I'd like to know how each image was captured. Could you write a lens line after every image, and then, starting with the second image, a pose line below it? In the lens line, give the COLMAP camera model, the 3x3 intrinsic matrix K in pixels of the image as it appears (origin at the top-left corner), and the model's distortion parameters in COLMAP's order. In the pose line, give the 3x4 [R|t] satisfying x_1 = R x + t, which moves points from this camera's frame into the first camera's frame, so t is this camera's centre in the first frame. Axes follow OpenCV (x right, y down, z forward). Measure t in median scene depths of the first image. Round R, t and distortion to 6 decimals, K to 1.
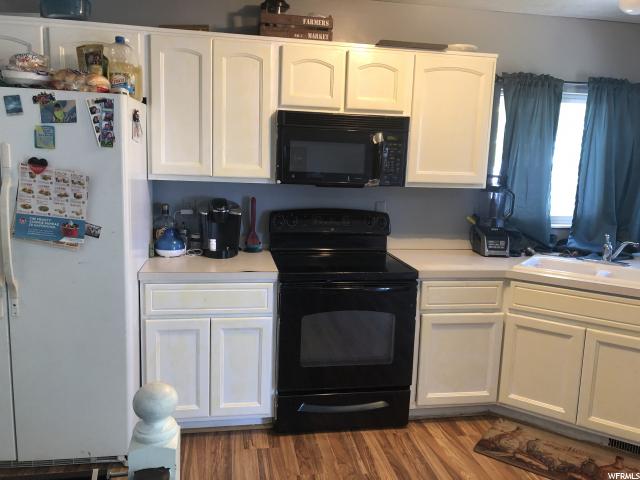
lens RADIAL K [[522.0, 0, 319.6], [0, 522.0, 237.5], [0, 0, 1]] dist [0.043564, -0.041518]
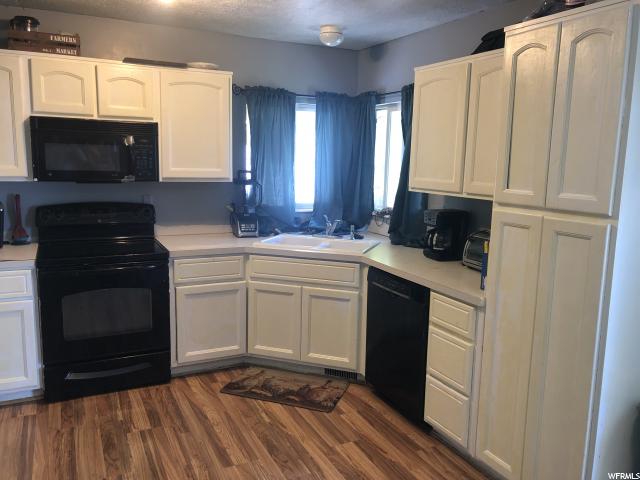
lens RADIAL K [[522.0, 0, 319.6], [0, 522.0, 237.5], [0, 0, 1]] dist [0.043564, -0.041518]
pose [[0.961716, -0.054543, 0.268566, 0.196439], [0.051982, 0.998509, 0.016645, 0.029542], [-0.269074, -0.002047, 0.963117, -0.252211]]
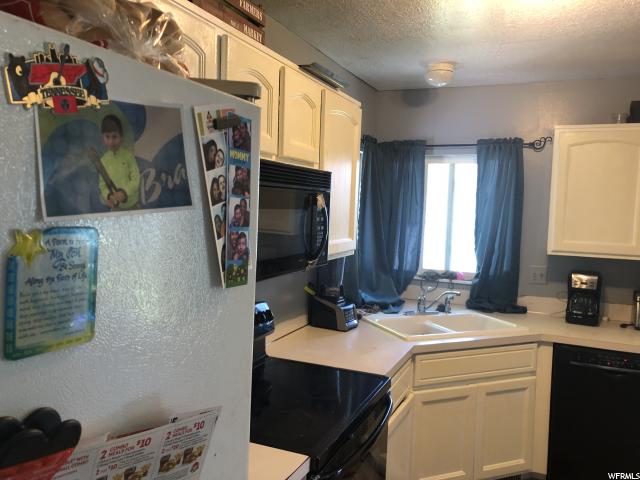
lens RADIAL K [[522.0, 0, 319.6], [0, 522.0, 237.5], [0, 0, 1]] dist [0.043564, -0.041518]
pose [[0.550808, -0.074289, 0.831319, -0.472910], [0.116537, 0.993119, 0.011533, -0.152515], [-0.826456, 0.090527, 0.555676, 0.628624]]
